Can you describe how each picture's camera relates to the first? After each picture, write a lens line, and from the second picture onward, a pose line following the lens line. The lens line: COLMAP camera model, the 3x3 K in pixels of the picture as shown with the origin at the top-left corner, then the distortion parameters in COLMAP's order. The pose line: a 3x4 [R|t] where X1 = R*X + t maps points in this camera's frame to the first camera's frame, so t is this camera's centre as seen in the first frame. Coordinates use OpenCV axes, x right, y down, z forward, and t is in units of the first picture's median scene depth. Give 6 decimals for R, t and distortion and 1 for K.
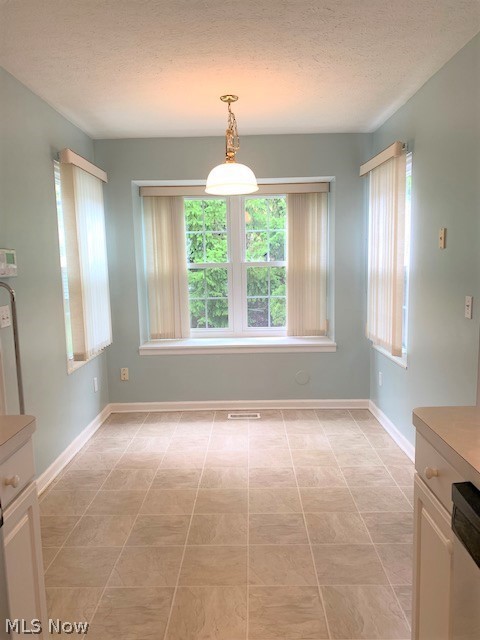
lens RADIAL K [[493.3, 0, 240.0], [0, 493.3, 320.0], [0, 0, 1]] dist [0.113555, -0.216862]
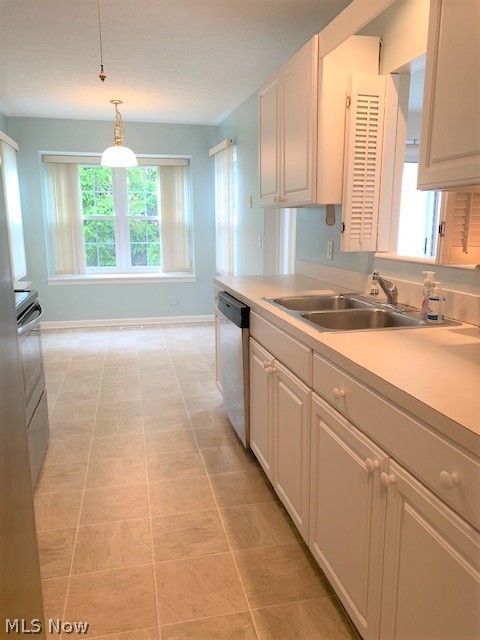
lens RADIAL K [[493.3, 0, 240.0], [0, 493.3, 320.0], [0, 0, 1]] dist [0.113555, -0.216862]
pose [[0.970520, -0.028348, 0.239348, -0.026394], [0.011088, 0.997259, 0.073154, 0.069395], [-0.240765, -0.068343, 0.968174, -0.399281]]
